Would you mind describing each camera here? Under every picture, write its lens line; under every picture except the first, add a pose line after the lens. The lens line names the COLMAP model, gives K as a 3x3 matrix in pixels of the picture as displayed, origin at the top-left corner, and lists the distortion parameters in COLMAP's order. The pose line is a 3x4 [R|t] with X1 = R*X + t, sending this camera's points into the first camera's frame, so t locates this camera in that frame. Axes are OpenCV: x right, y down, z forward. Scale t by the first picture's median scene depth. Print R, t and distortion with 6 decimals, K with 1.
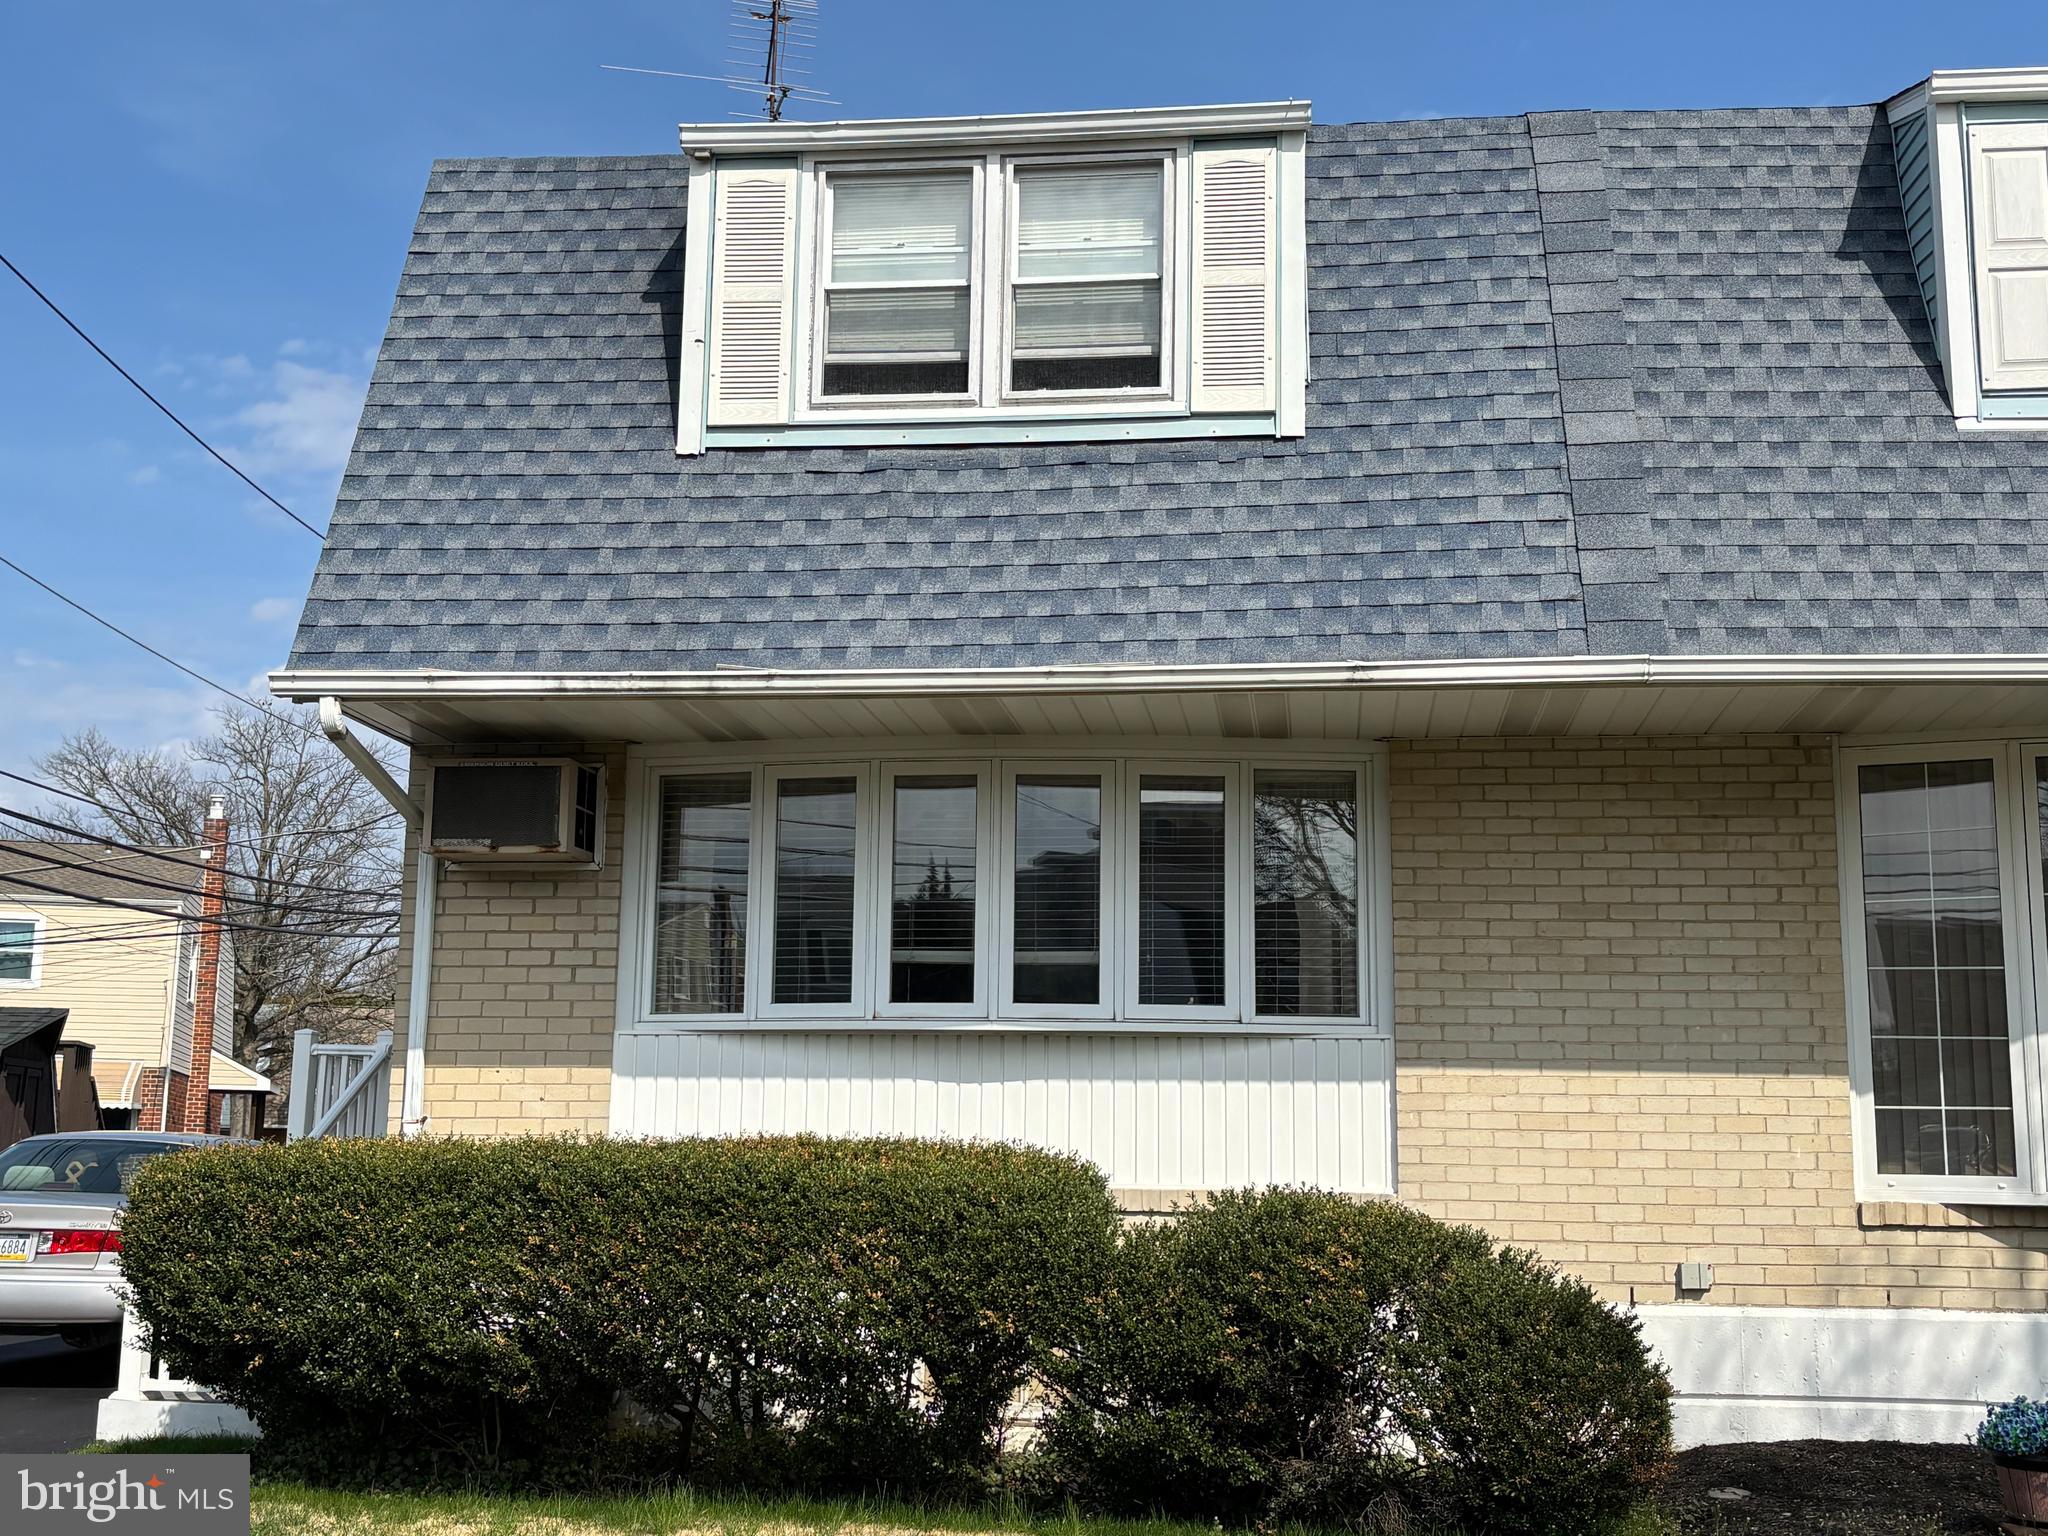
lens RADIAL K [[2383.5, 0, 1007.2], [0, 2383.5, 768.2], [0, 0, 1]] dist [0.020029, 0.000000]
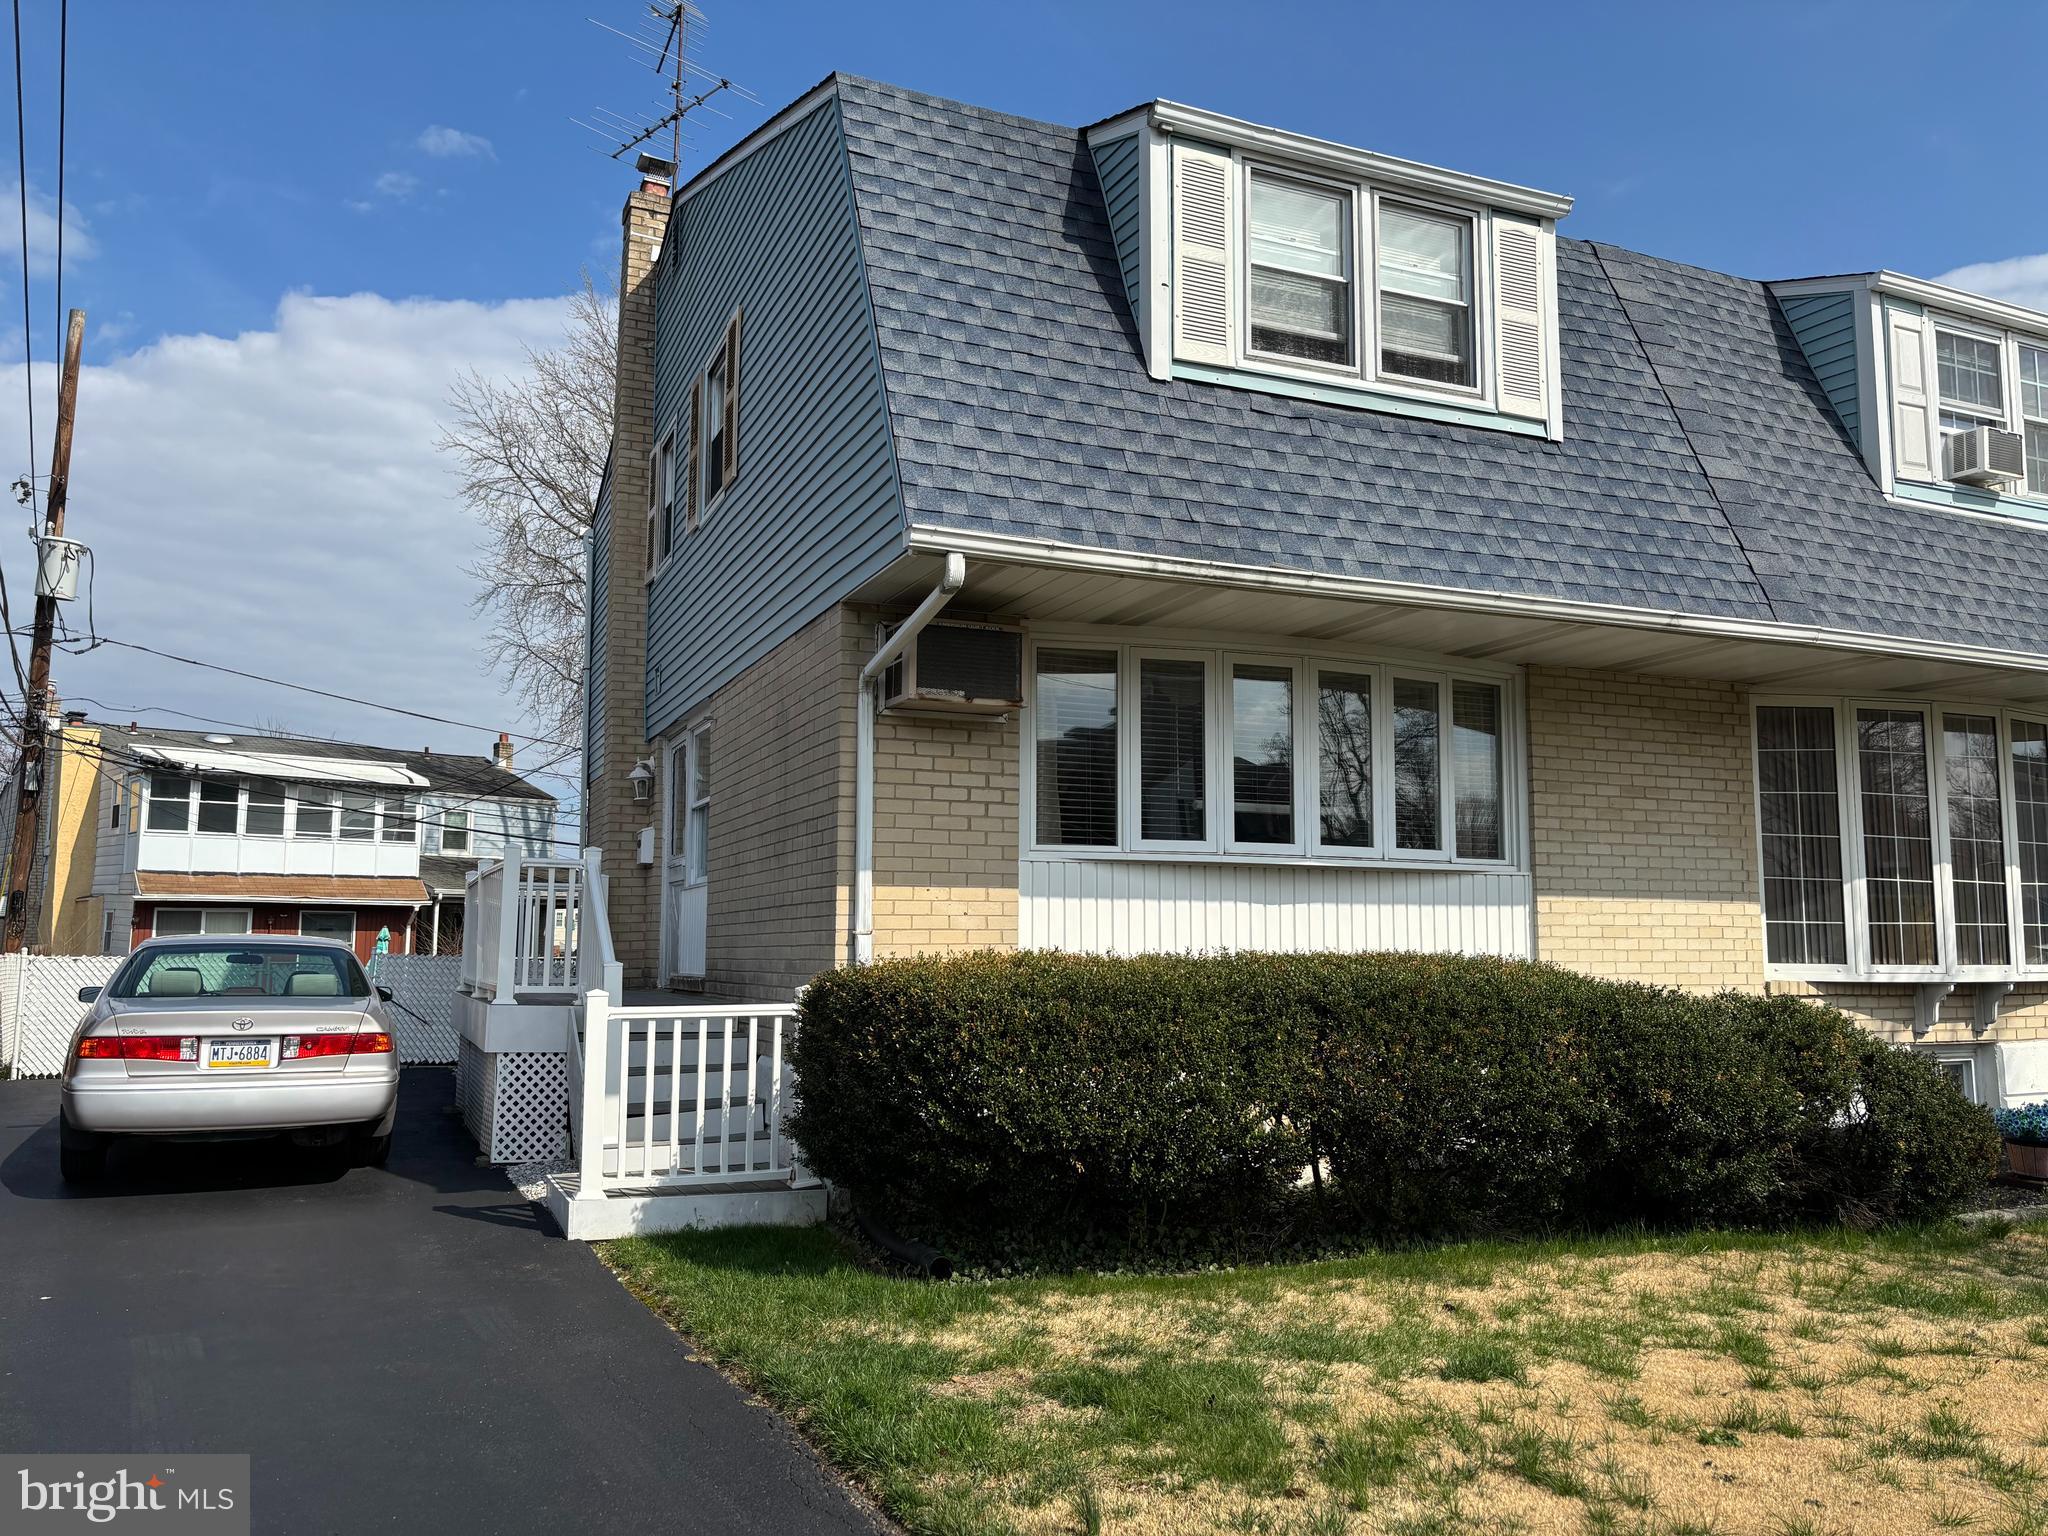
lens RADIAL K [[1550.6, 0, 1023.1], [0, 1550.6, 774.5], [0, 0, 1]] dist [0.028936, -0.021513]
pose [[0.868474, 0.044589, 0.493725, -0.568208], [-0.077242, 0.995954, 0.045924, 0.034109], [-0.489679, -0.078020, 0.868405, 0.343394]]
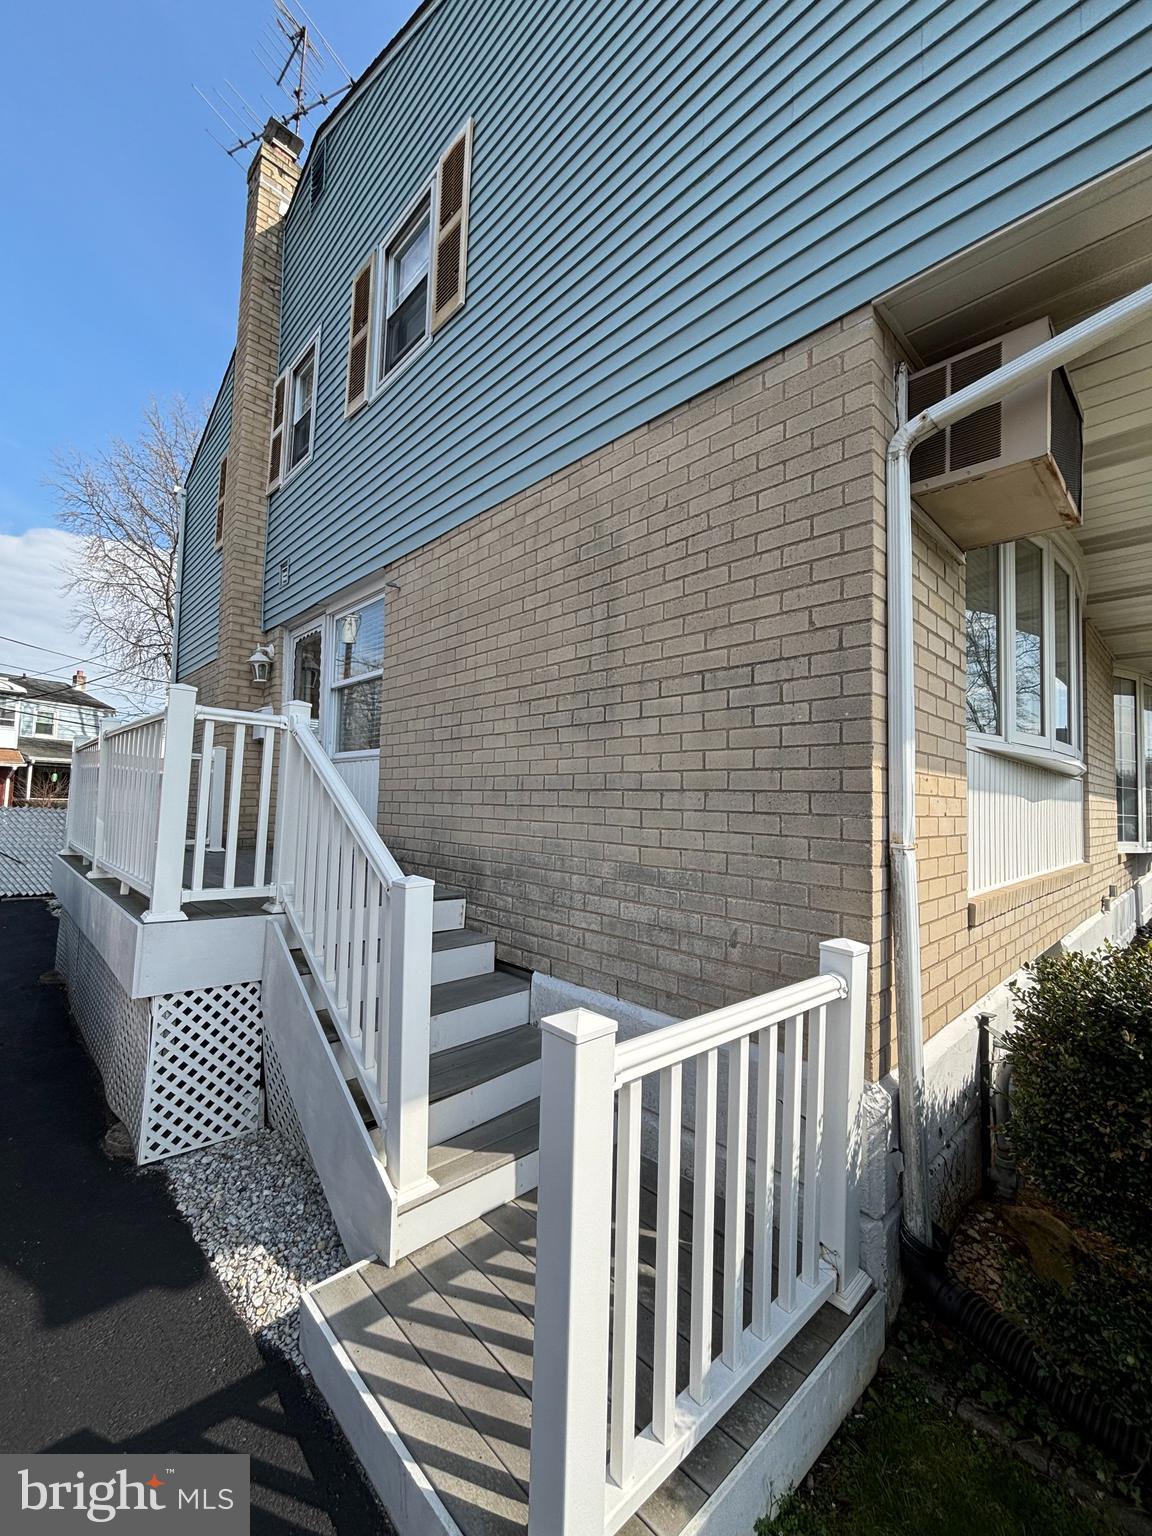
lens RADIAL K [[621.9, 0, 577.3], [0, 621.9, 767.5], [0, 0, 1]] dist [0.000925, 0.000236]
pose [[0.634926, 0.047493, 0.771112, -0.466059], [-0.152263, 0.986225, 0.064630, 0.132738], [-0.757420, -0.158447, 0.633411, 0.994651]]
